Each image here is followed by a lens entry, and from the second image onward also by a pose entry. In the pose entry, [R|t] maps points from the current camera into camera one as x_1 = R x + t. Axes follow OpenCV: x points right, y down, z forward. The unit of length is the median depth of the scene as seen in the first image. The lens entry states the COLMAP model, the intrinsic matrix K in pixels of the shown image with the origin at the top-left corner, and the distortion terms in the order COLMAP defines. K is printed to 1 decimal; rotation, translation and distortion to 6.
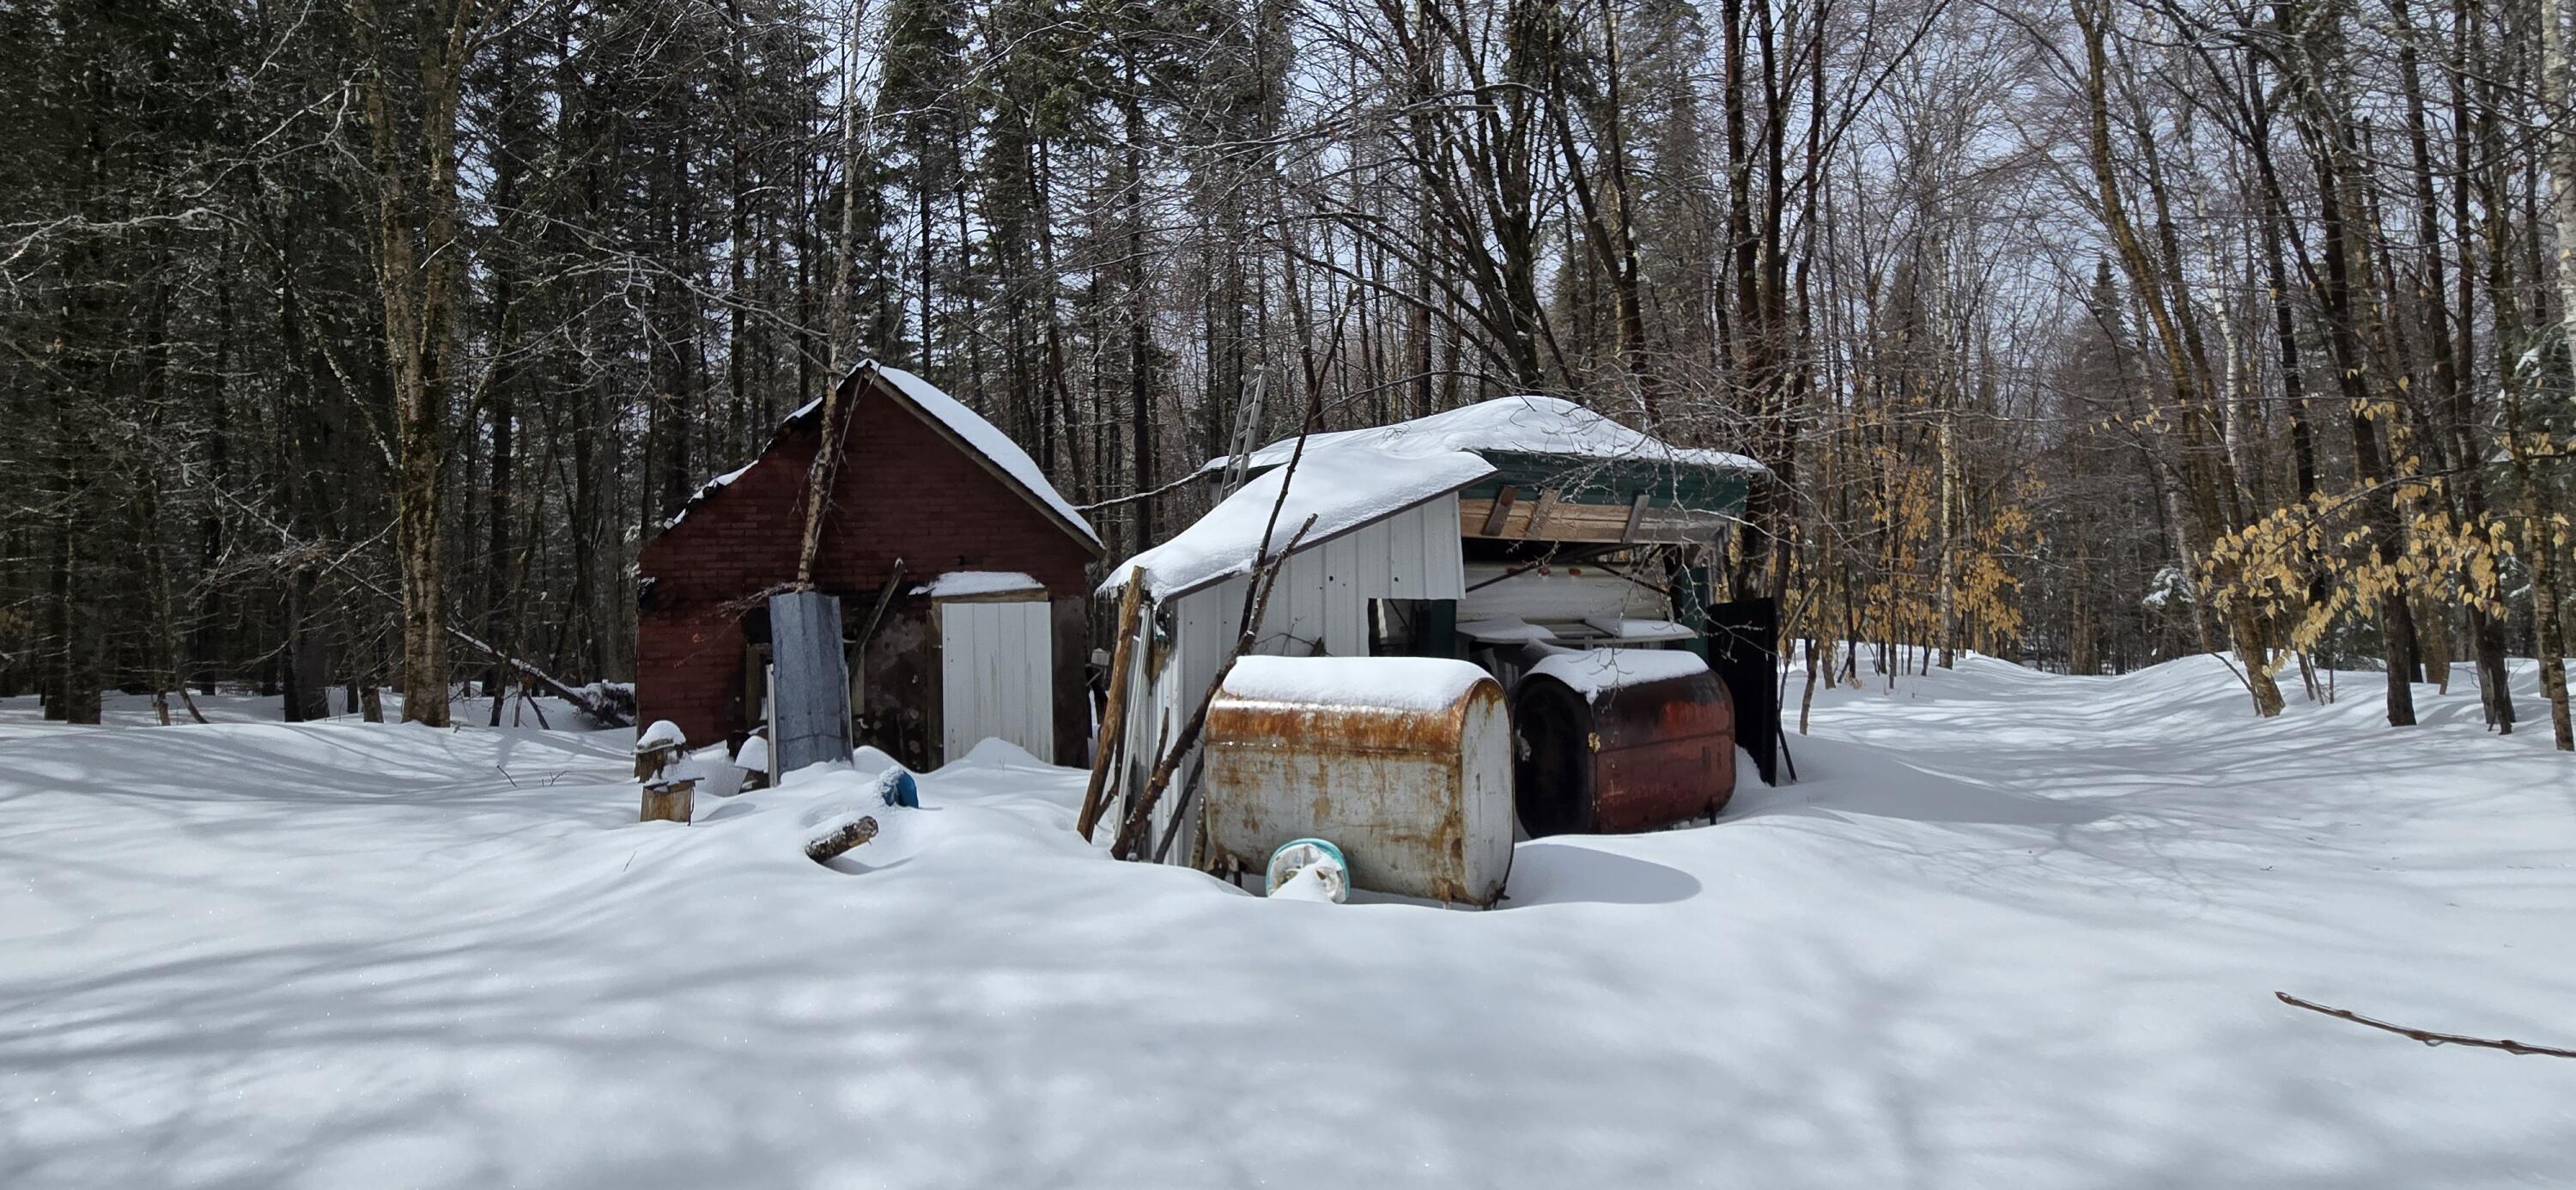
lens RADIAL K [[990.9, 0, 1292.9], [0, 990.9, 586.9], [0, 0, 1]] dist [-0.001710, -0.000054]
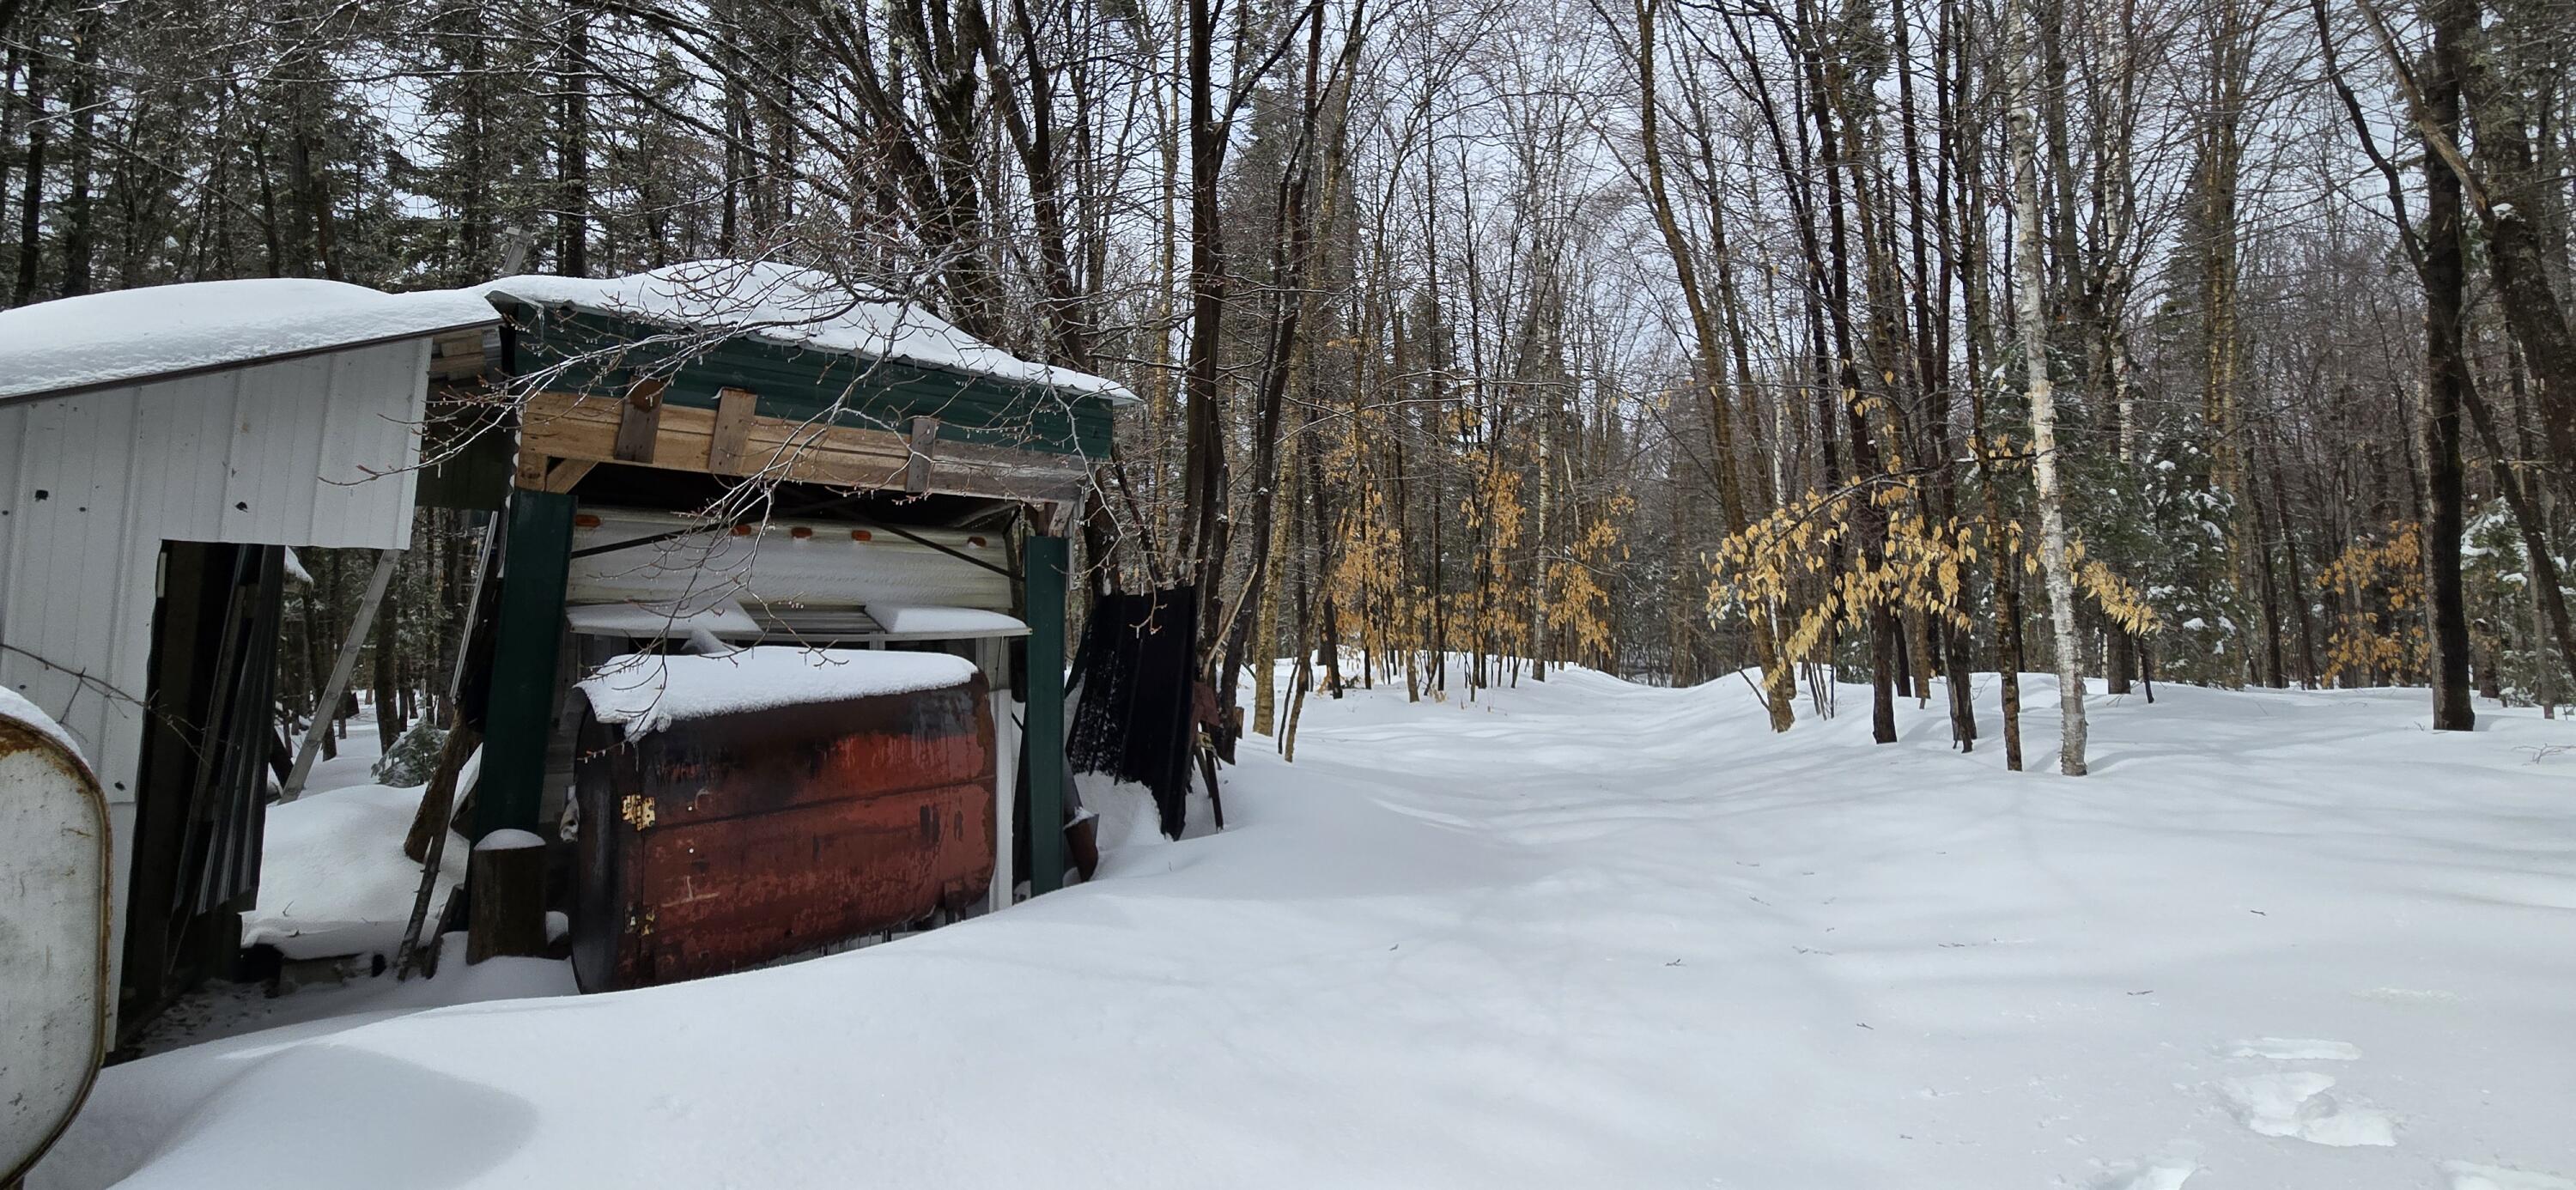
lens RADIAL K [[989.2, 0, 1270.3], [0, 989.2, 591.1], [0, 0, 1]] dist [-0.008994, -0.000019]
pose [[0.968362, 0.026425, 0.248146, 0.316172], [-0.025115, 0.999649, -0.008445, 0.017504], [-0.248282, 0.001946, 0.968686, 0.232456]]
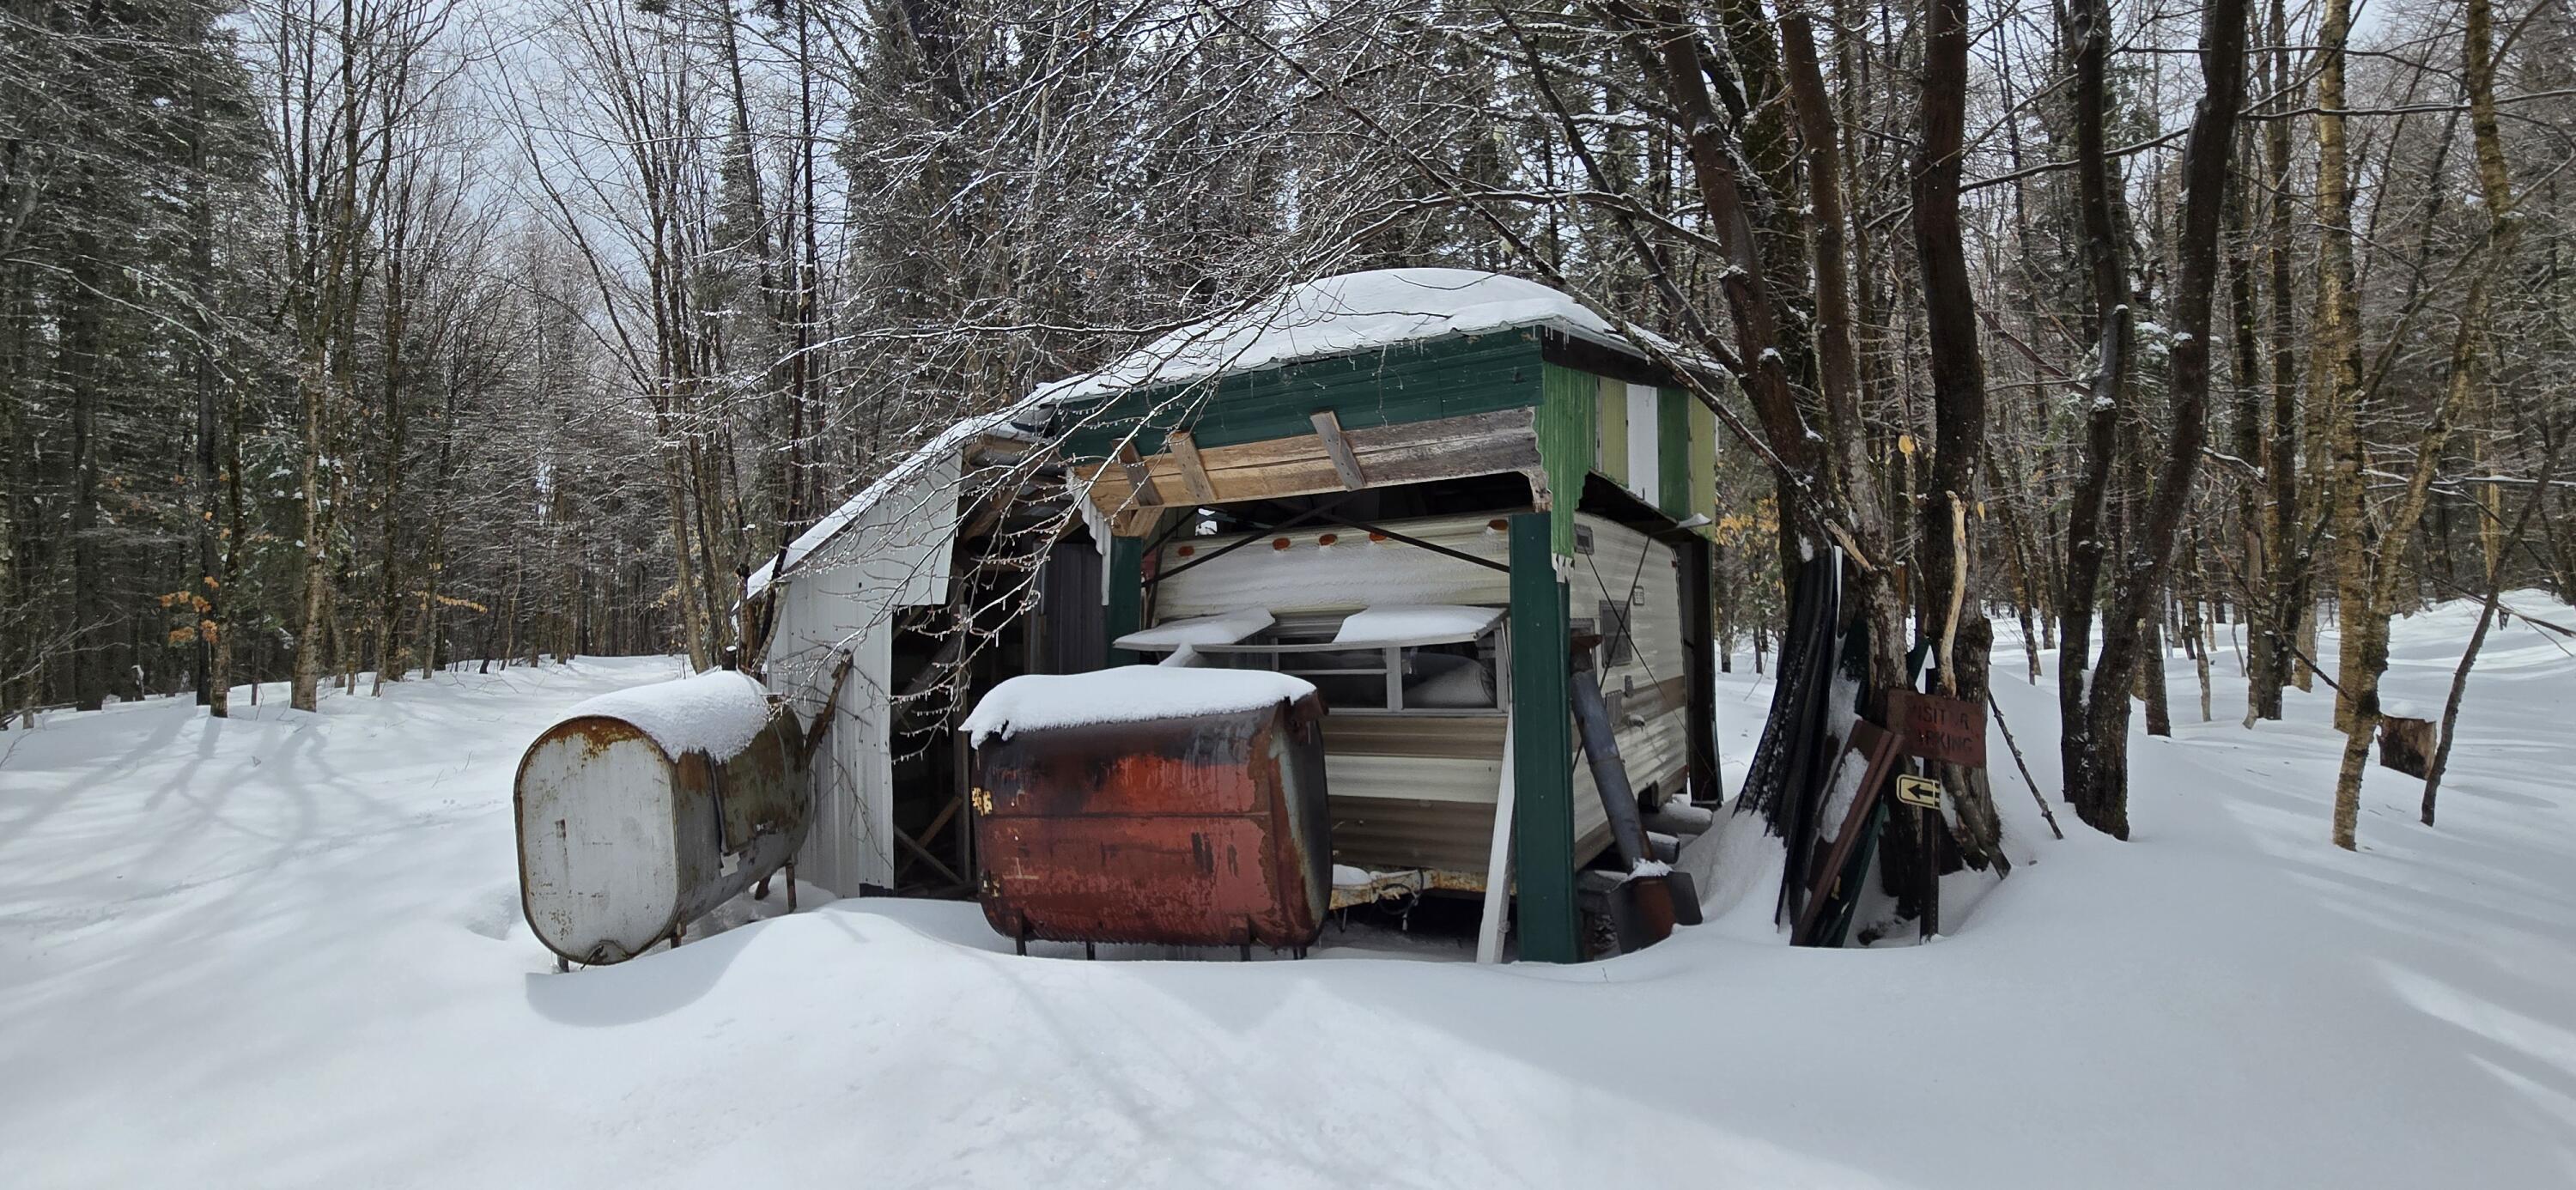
lens RADIAL K [[989.2, 0, 1270.3], [0, 989.2, 591.1], [0, 0, 1]] dist [-0.008994, -0.000019]
pose [[0.629344, -0.024864, -0.776729, 0.624241], [0.068458, 0.997376, 0.023540, 0.000306], [0.774106, -0.067988, 0.629395, 0.447051]]
